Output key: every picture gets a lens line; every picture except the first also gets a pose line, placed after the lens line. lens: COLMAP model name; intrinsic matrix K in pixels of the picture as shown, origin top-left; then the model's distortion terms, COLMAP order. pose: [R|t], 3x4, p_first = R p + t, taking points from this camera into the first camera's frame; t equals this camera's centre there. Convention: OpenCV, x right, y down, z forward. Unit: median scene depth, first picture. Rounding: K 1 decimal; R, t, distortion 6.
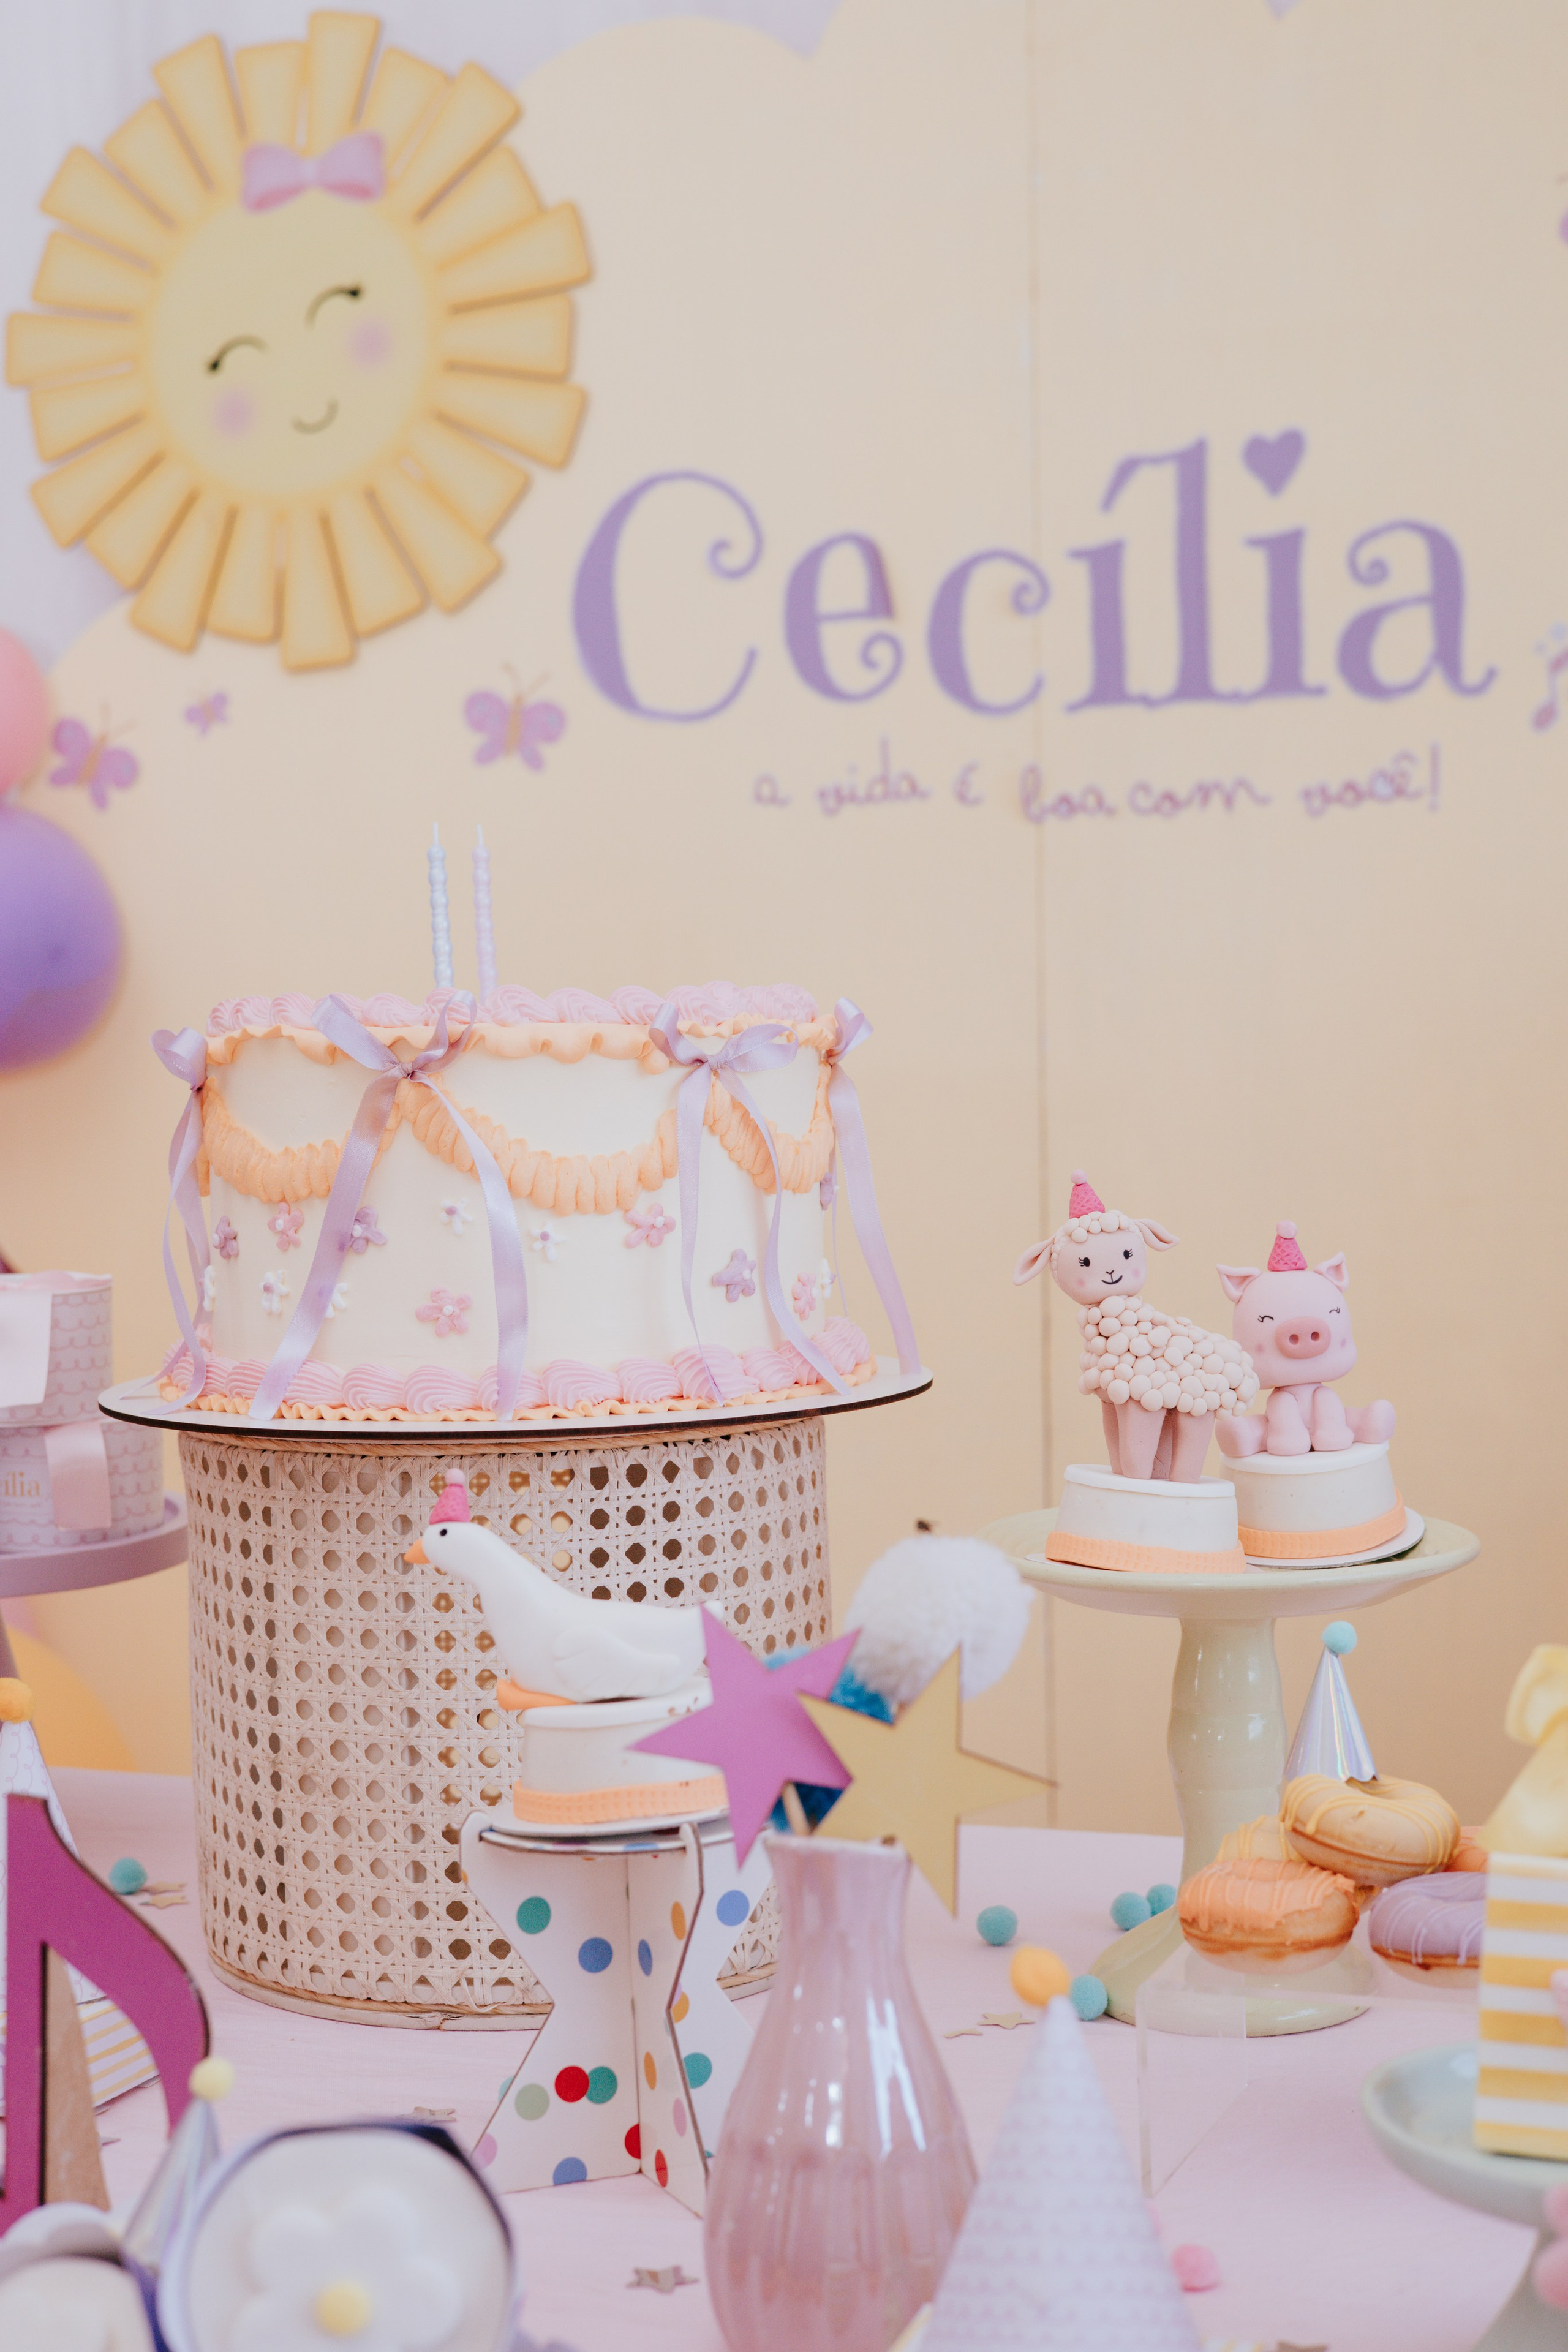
lens RADIAL K [[3402.6, 0, 774.8], [0, 3402.6, 1172.1], [0, 0, 1]] dist [0.029273, -0.160786]
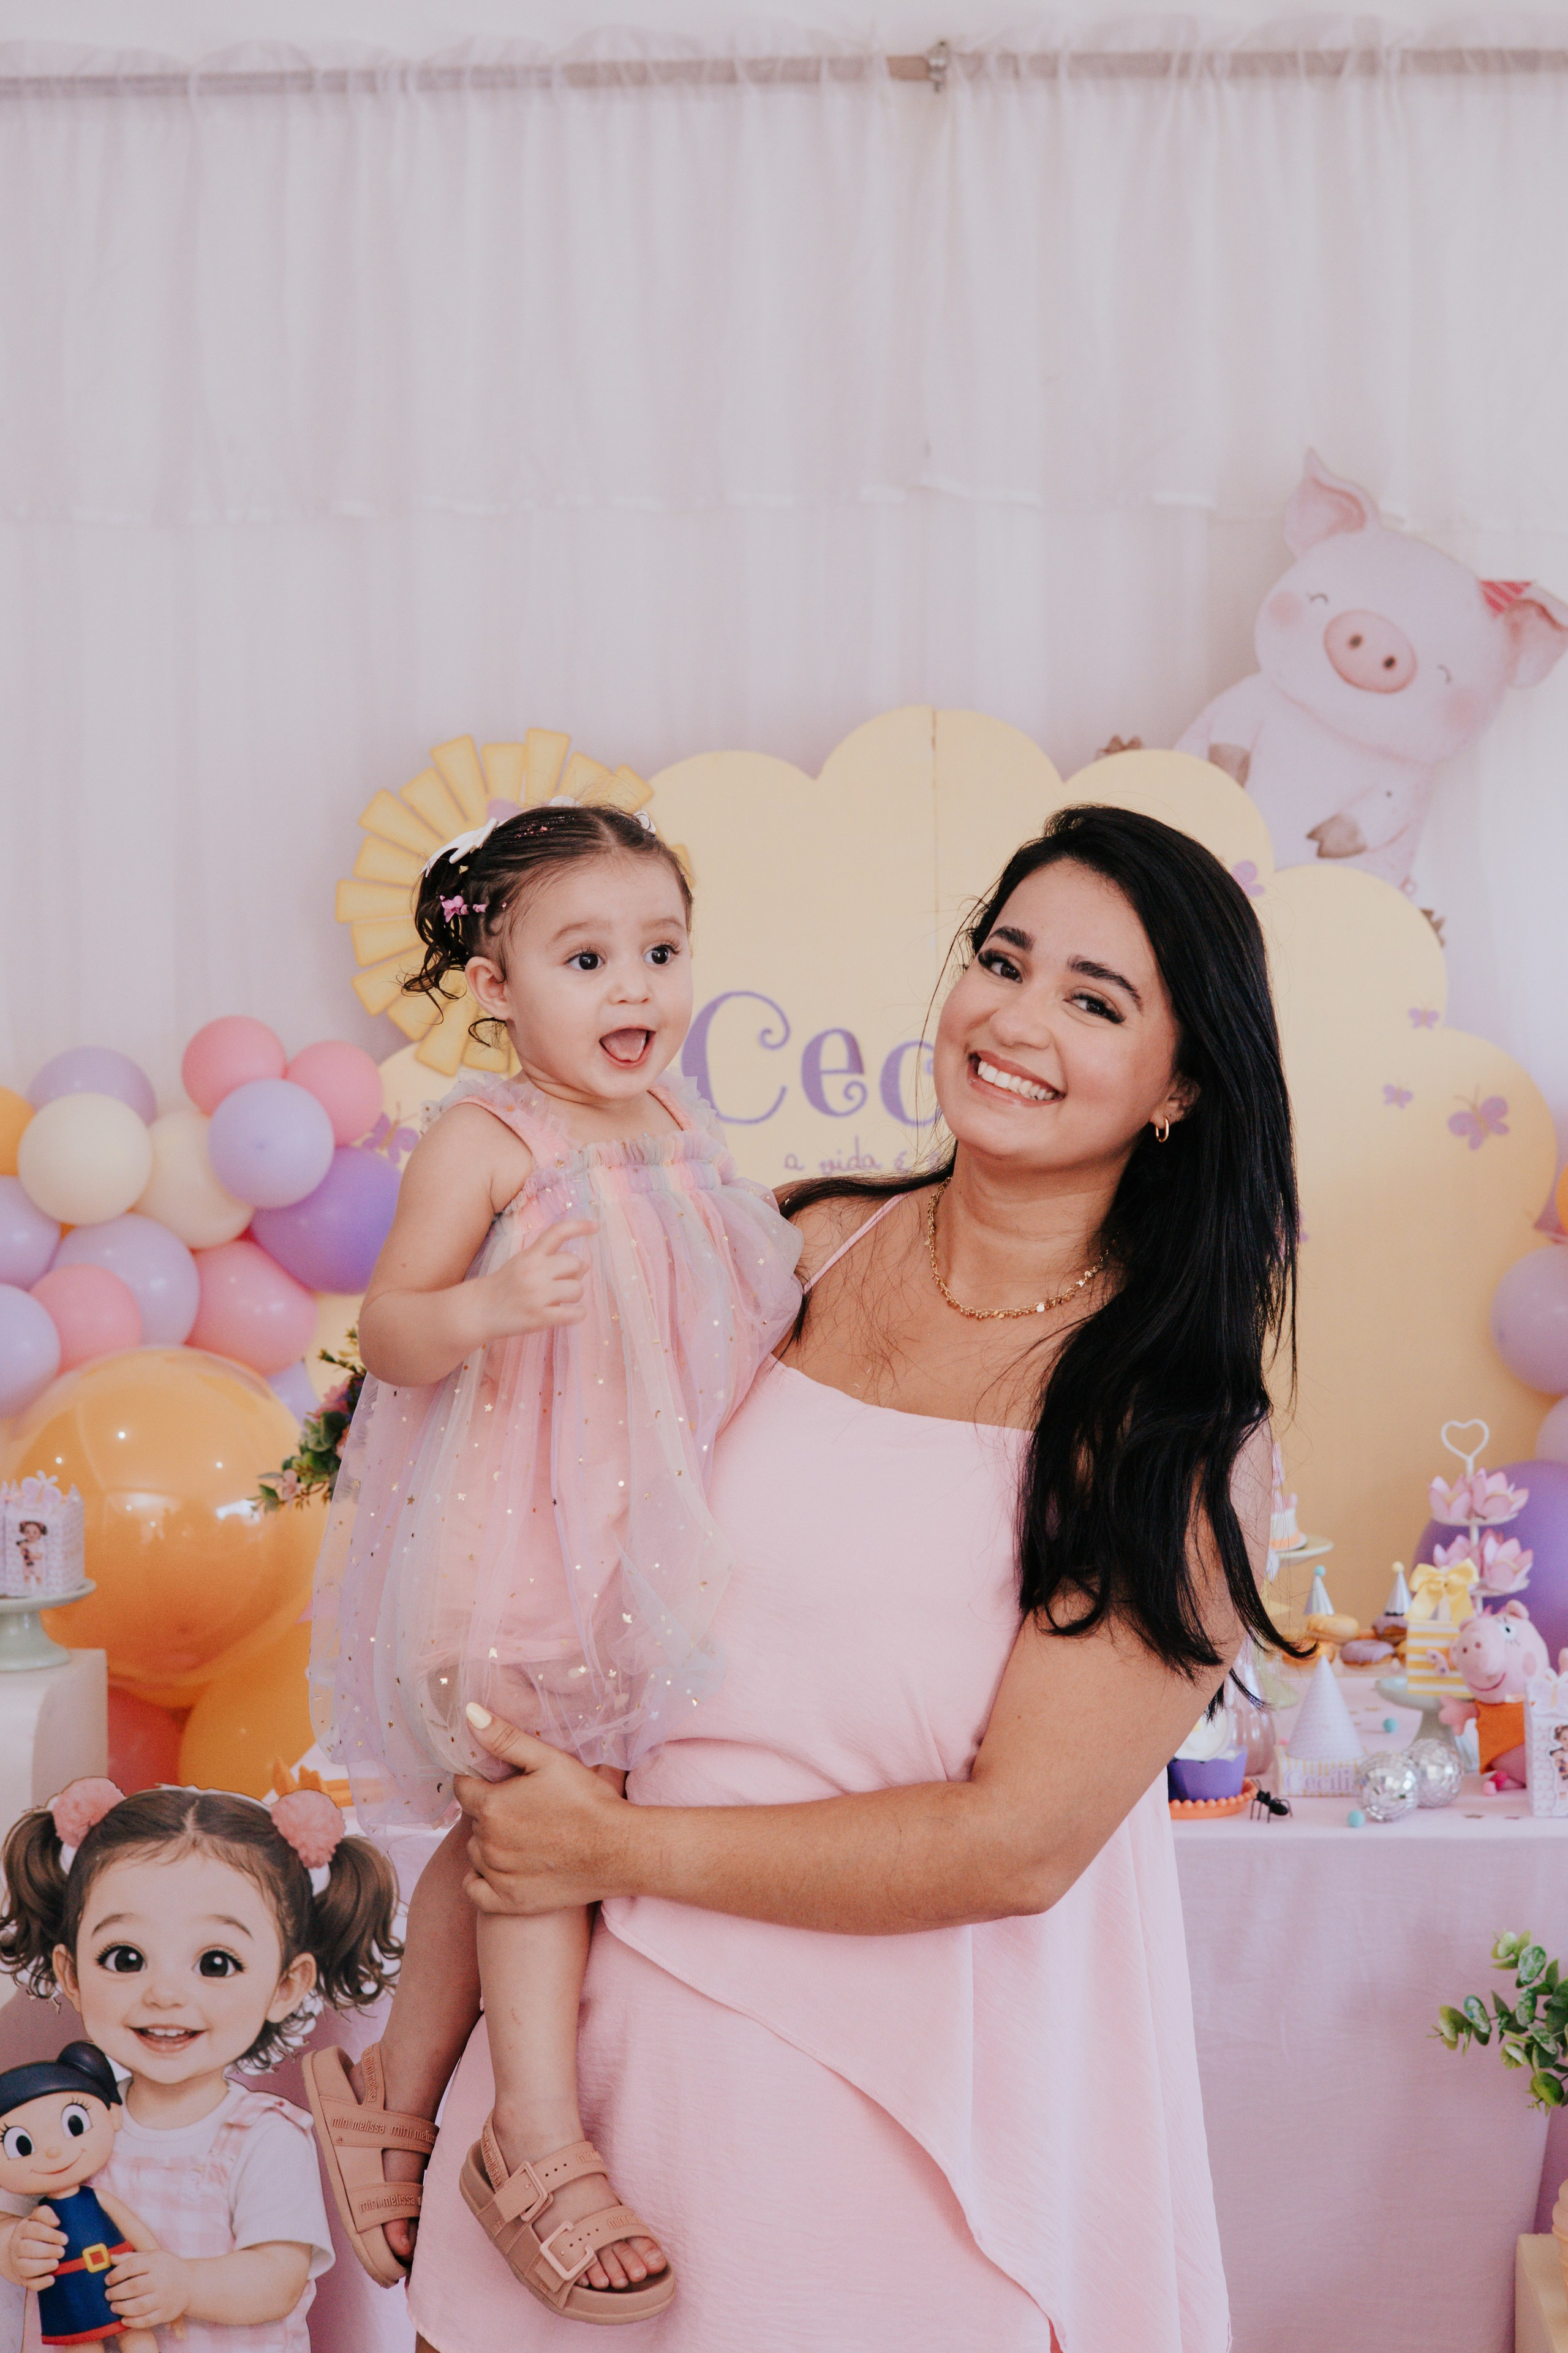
lens RADIAL K [[3960.9, 0, 789.8], [0, 3960.9, 974.3], [0, 0, 1]] dist [0.048765, -0.277399]
pose [[0.964458, 0.003379, 0.264216, -0.612855], [0.009018, 0.998915, -0.045691, -0.121672], [-0.264084, 0.046450, 0.963381, -1.173181]]
